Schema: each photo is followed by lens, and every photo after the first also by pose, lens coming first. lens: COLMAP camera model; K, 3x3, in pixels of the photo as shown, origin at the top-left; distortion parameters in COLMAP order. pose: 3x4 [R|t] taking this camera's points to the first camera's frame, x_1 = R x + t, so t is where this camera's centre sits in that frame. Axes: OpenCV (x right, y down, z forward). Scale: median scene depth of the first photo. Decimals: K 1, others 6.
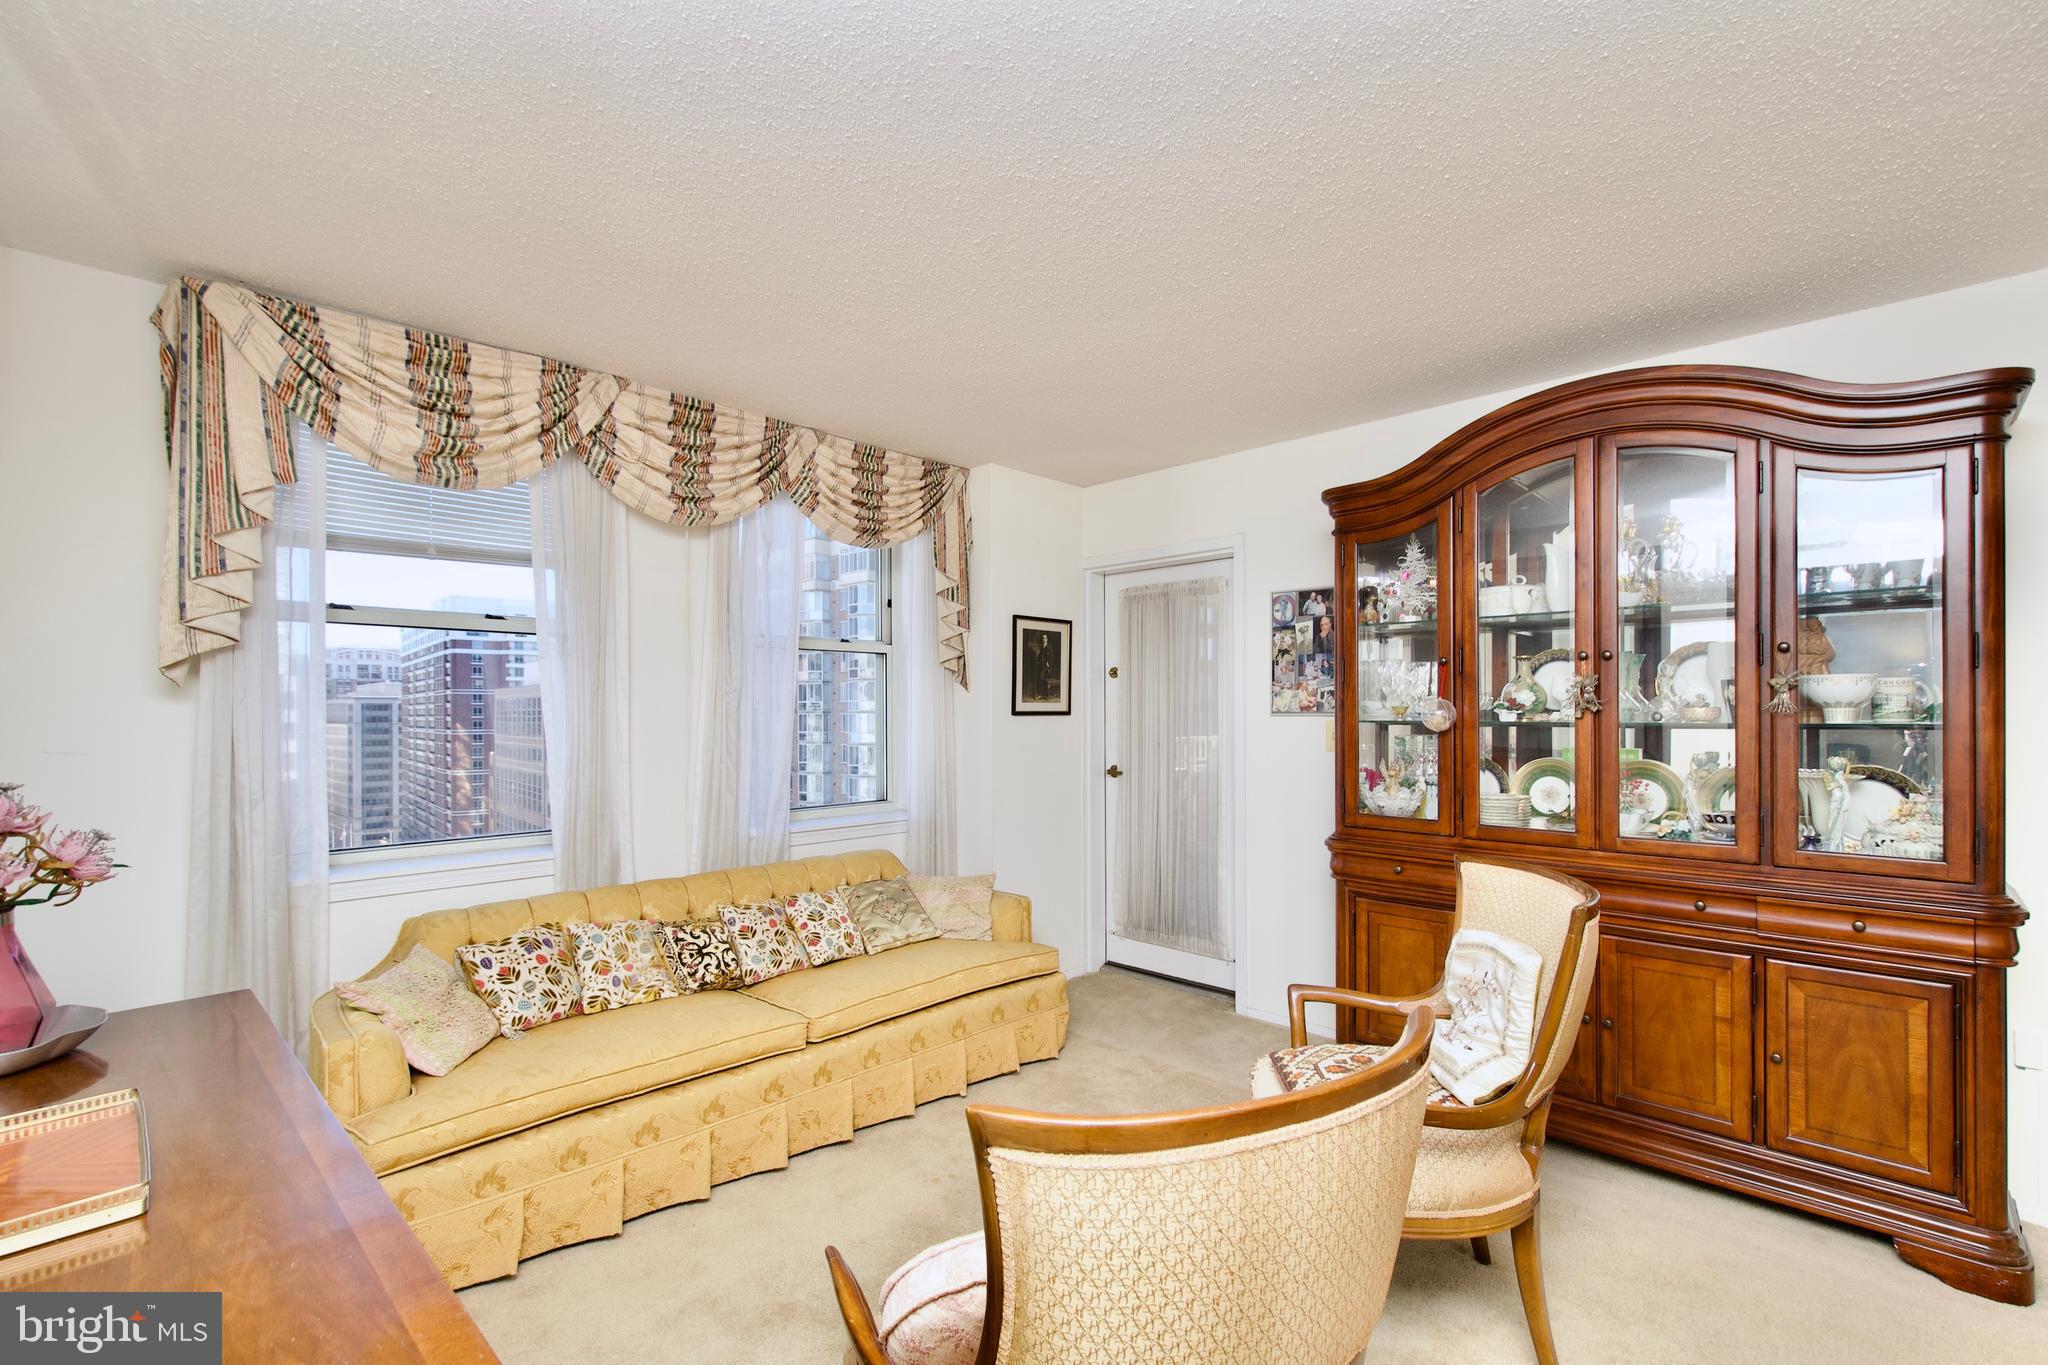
lens RADIAL K [[898.1, 0, 1044.7], [0, 898.1, 704.7], [0, 0, 1]] dist [0.009296, -0.005782]
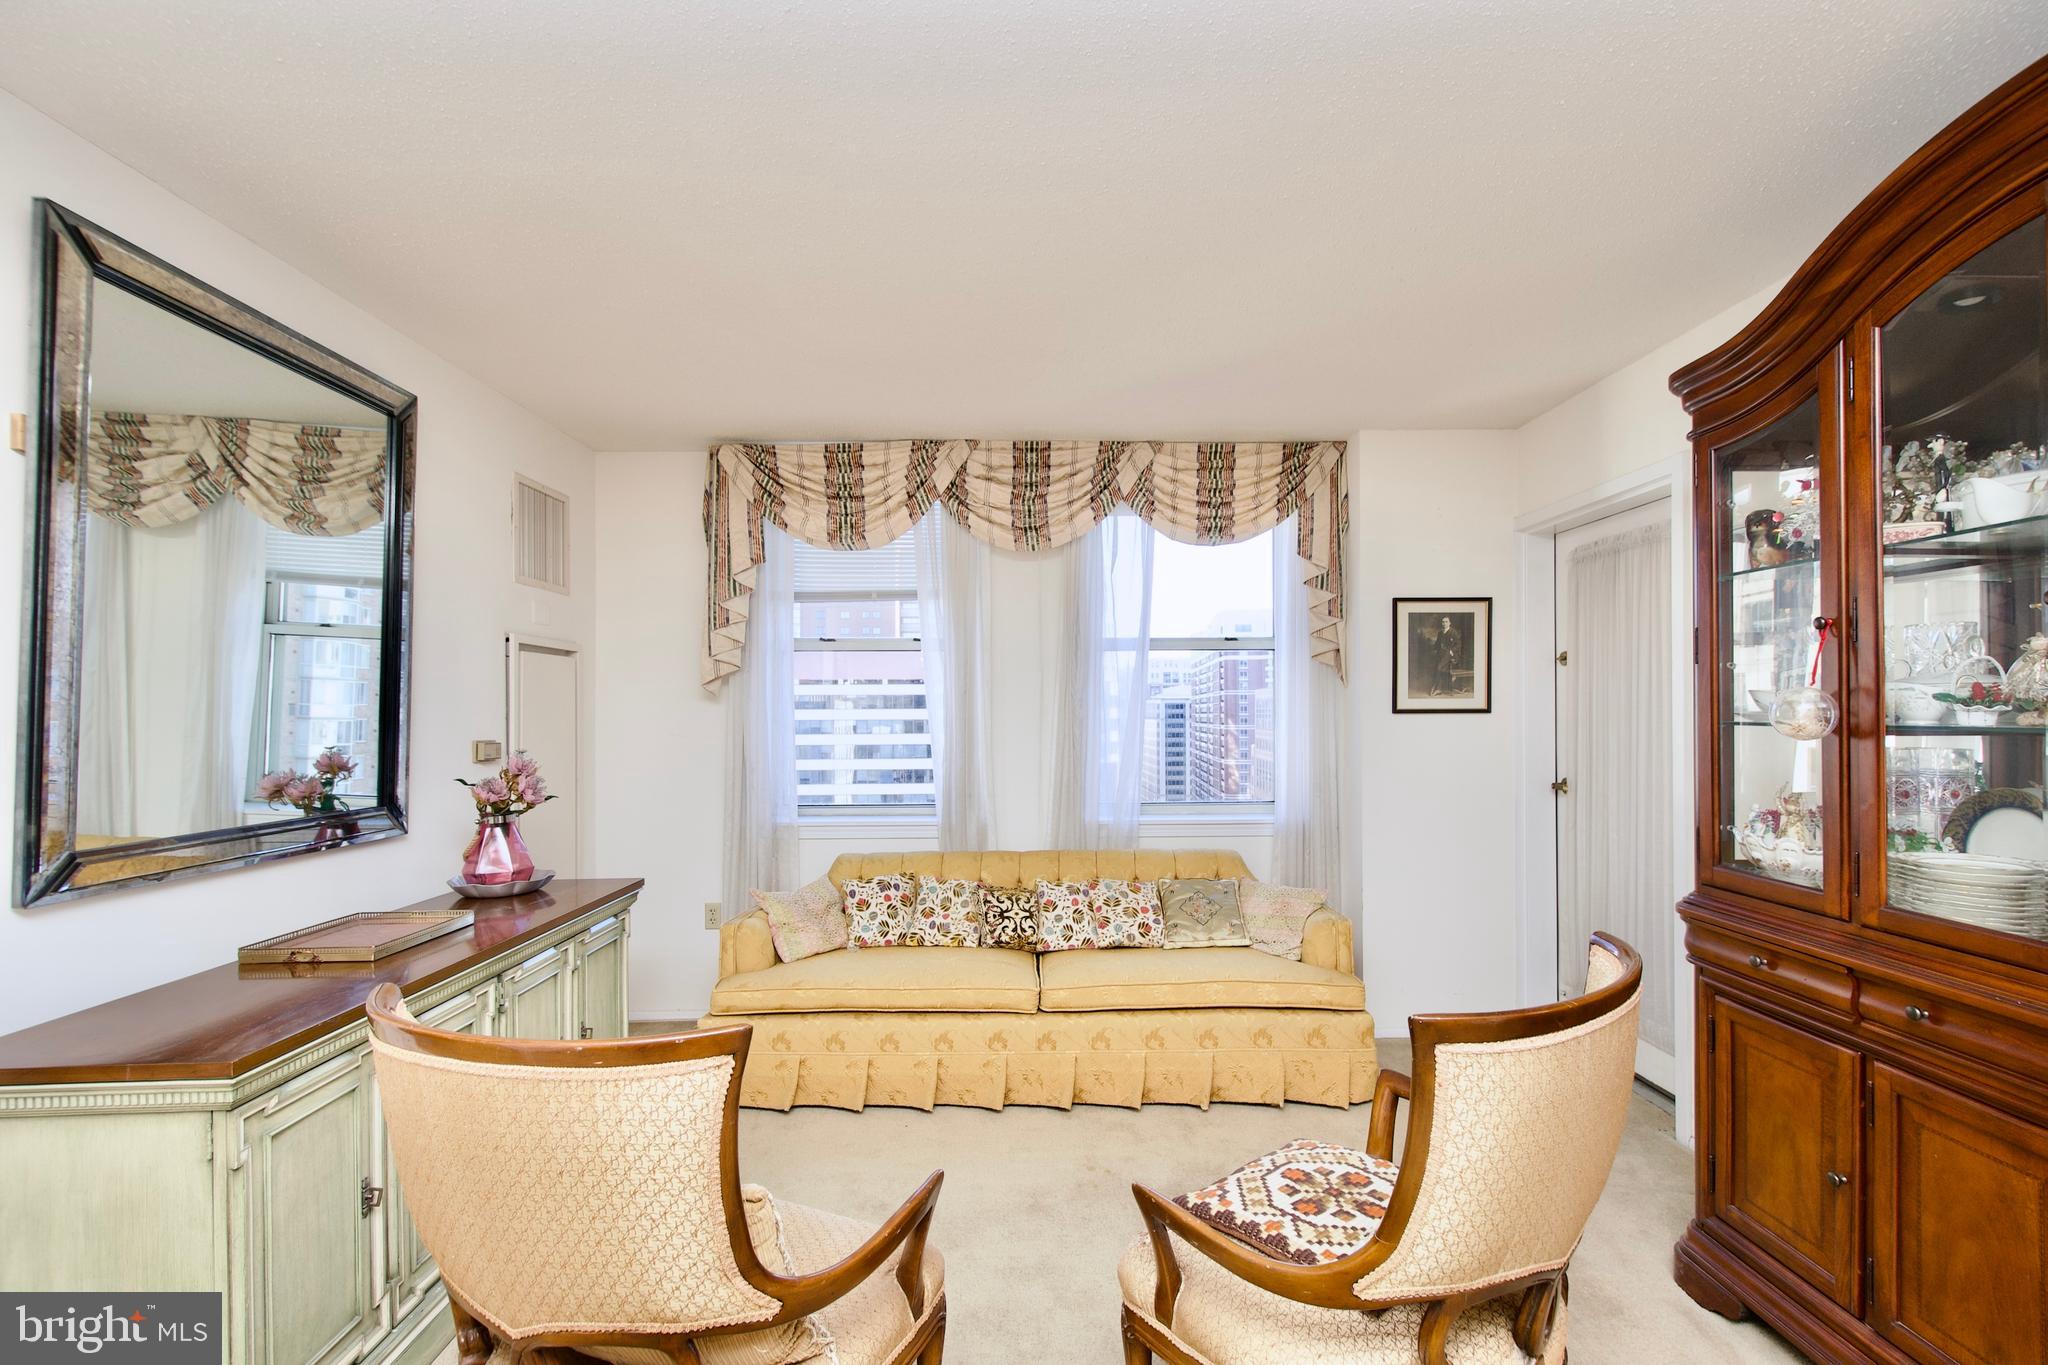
lens RADIAL K [[898.1, 0, 1044.7], [0, 898.1, 701.4], [0, 0, 1]] dist [0.009296, -0.005782]
pose [[0.704494, -0.009190, -0.709651, 0.452813], [0.008628, 0.999953, -0.004384, 0.001231], [0.709658, -0.003034, 0.704540, 0.193894]]
